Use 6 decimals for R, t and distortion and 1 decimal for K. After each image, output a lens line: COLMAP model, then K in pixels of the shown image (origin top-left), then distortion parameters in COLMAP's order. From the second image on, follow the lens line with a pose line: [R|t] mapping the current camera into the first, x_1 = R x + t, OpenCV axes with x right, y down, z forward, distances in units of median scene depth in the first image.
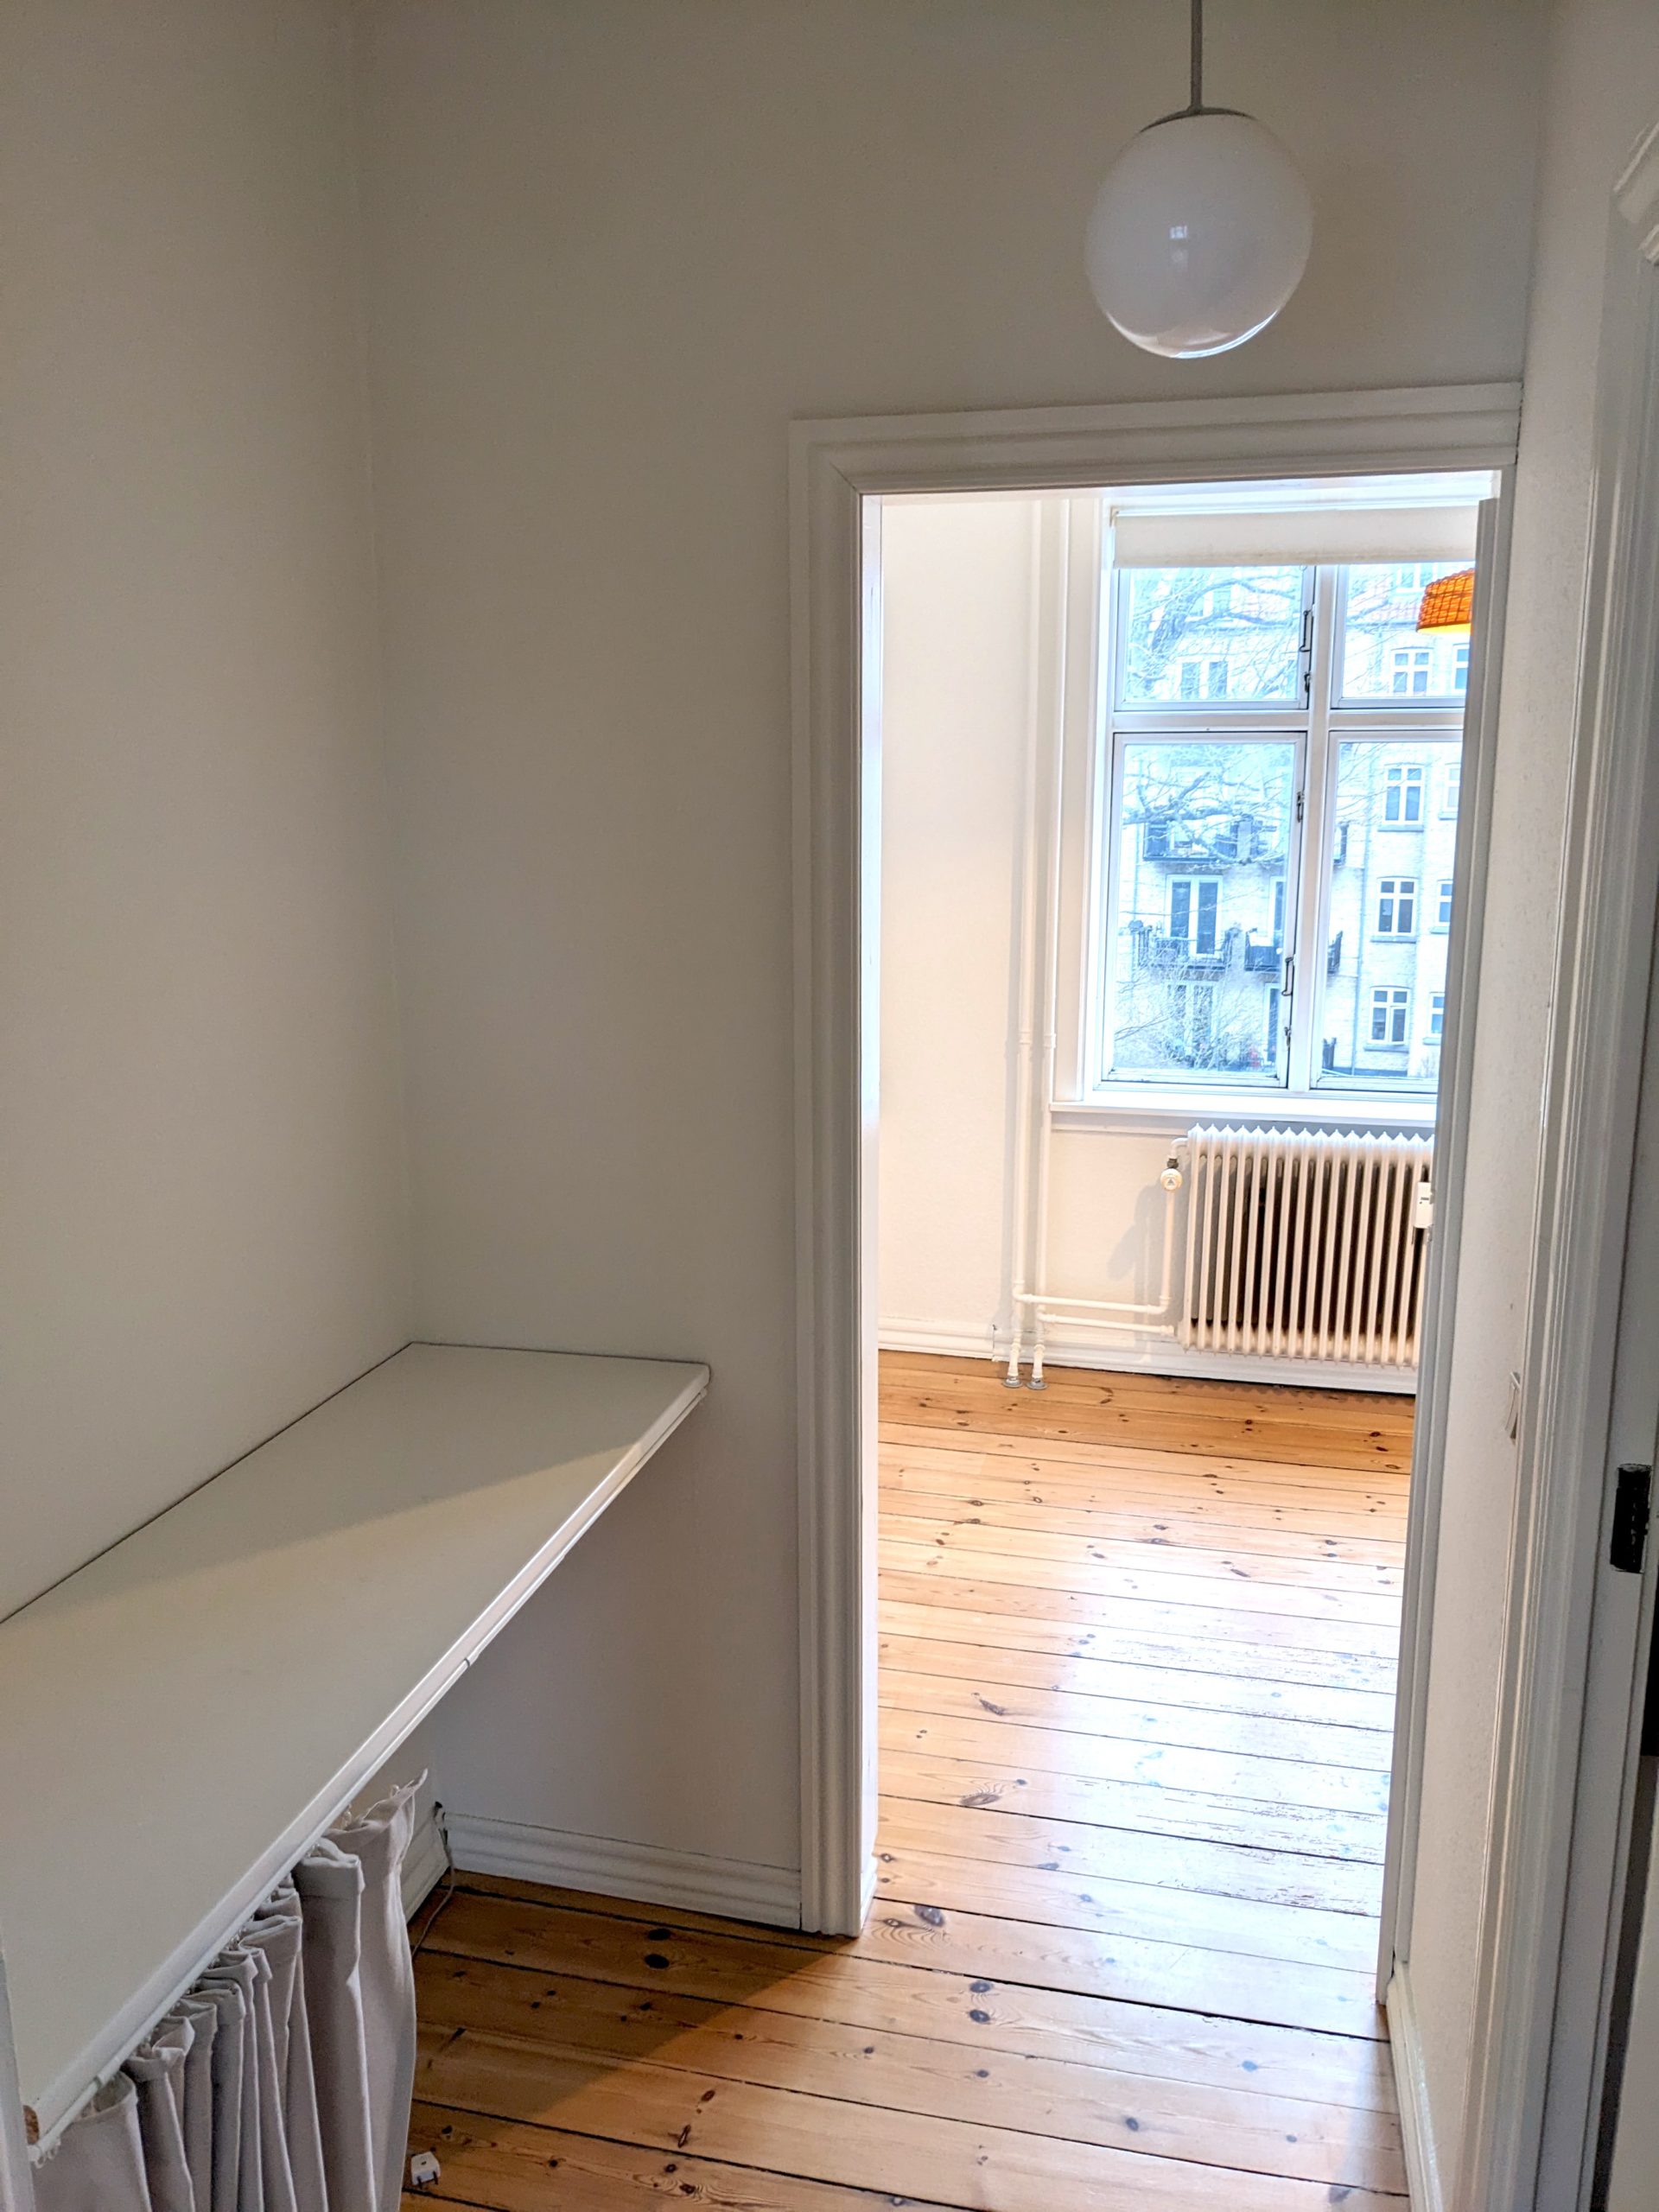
lens RADIAL K [[1735.7, 0, 794.8], [0, 1735.7, 1115.4], [0, 0, 1]] dist [0.040305, -0.074425]
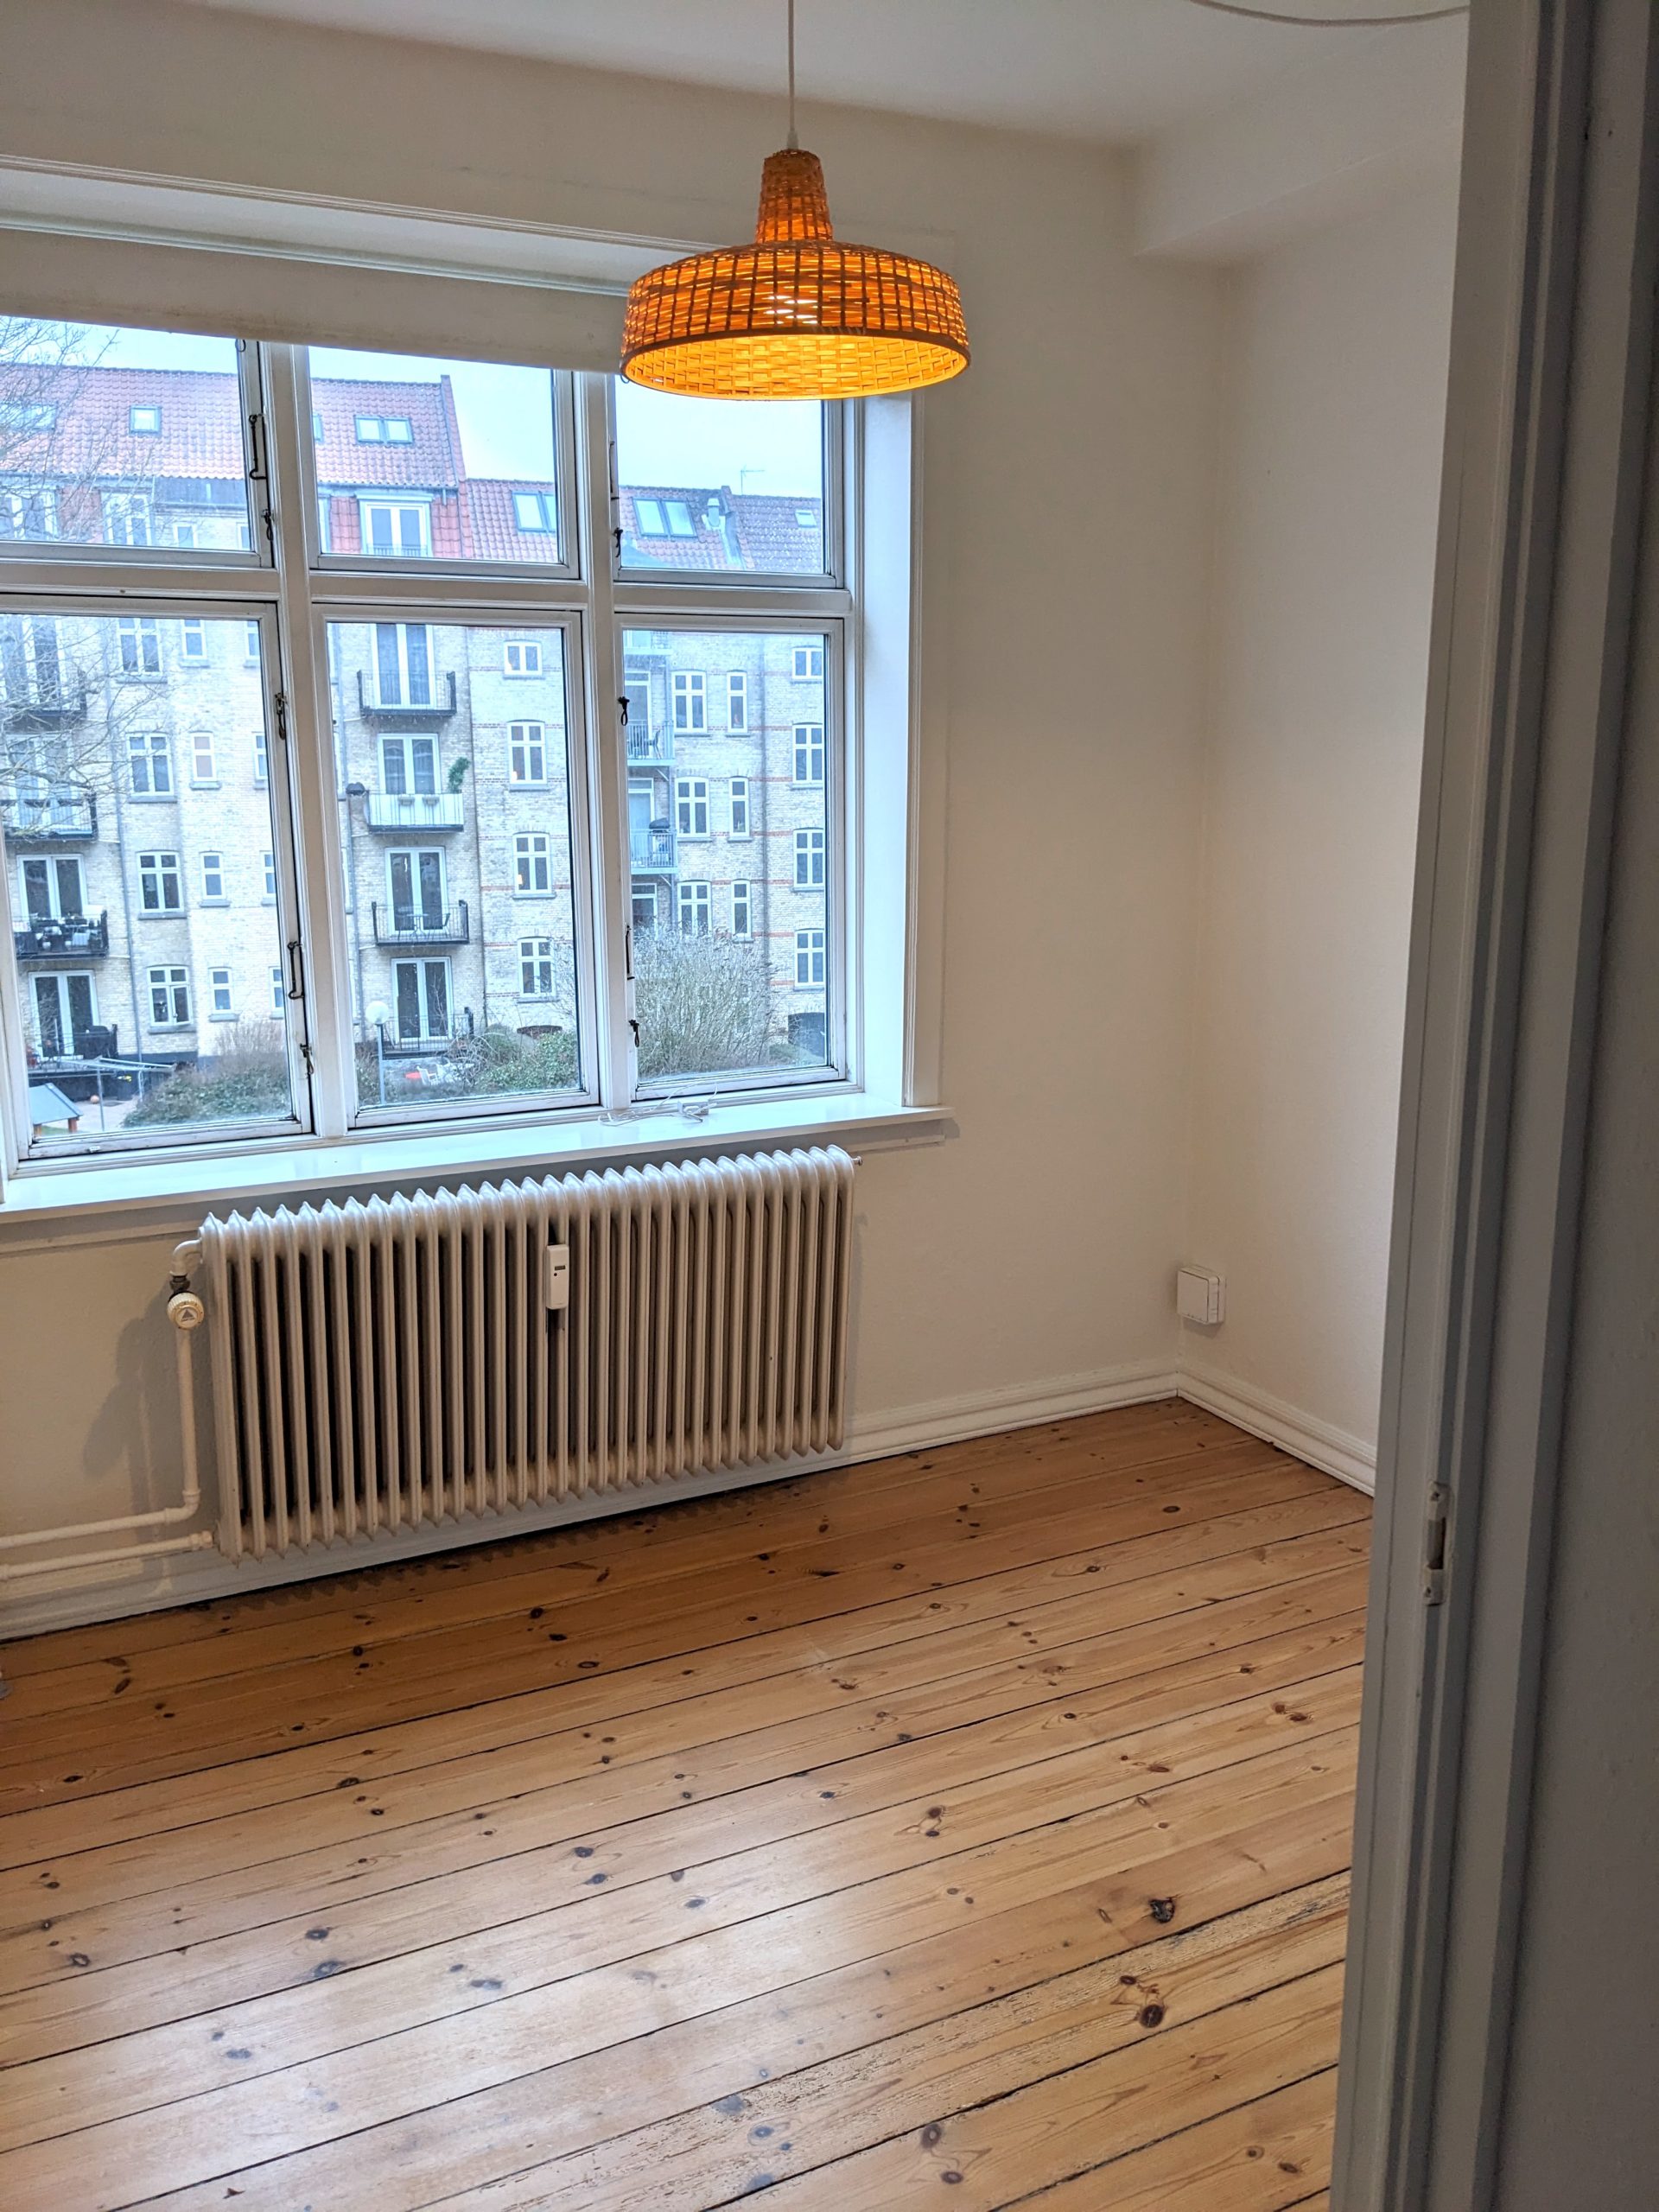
lens RADIAL K [[1735.7, 0, 820.4], [0, 1735.7, 1114.5], [0, 0, 1]] dist [0.040305, -0.074425]
pose [[0.763527, -0.131813, 0.632180, 0.005314], [0.123238, 0.990697, 0.057723, -0.038904], [-0.633908, 0.033835, 0.772668, 0.363321]]
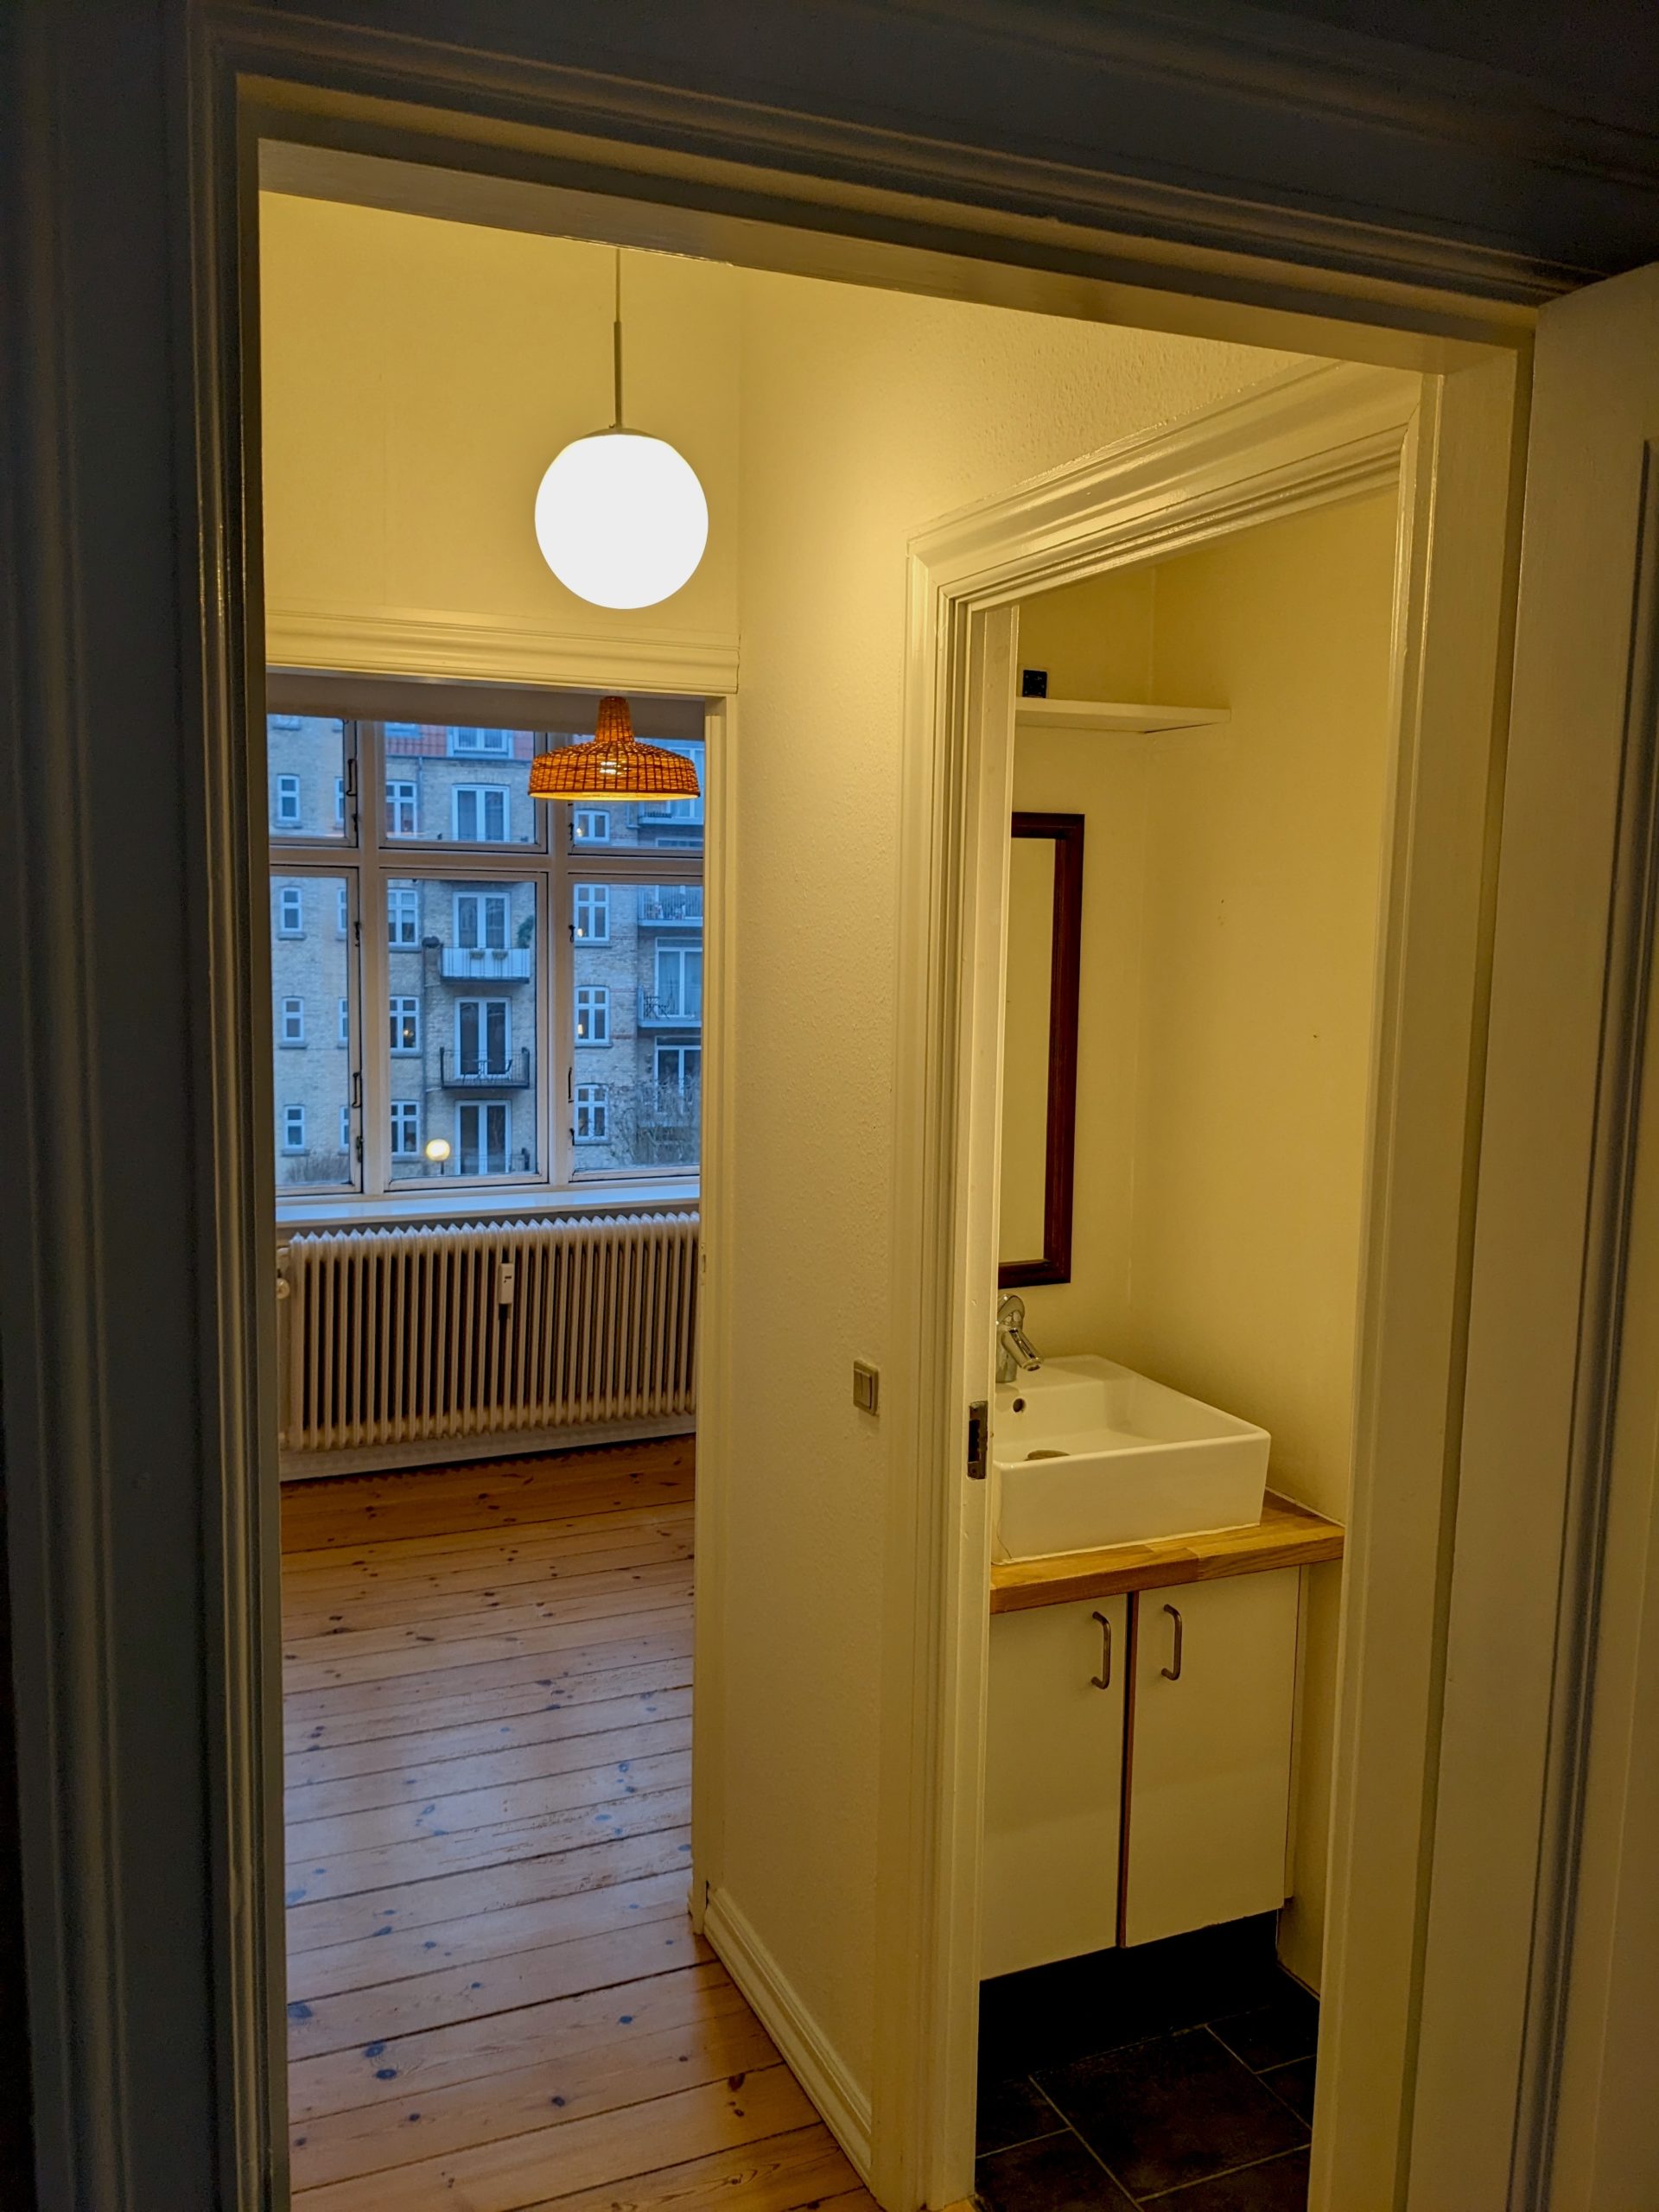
lens RADIAL K [[1735.7, 0, 820.9], [0, 1735.7, 1073.4], [0, 0, 1]] dist [0.040305, -0.074425]
pose [[0.788009, -0.039776, 0.614377, -0.157809], [0.095231, 0.993775, -0.057807, 0.000293], [-0.608254, 0.104060, 0.786892, -0.026782]]
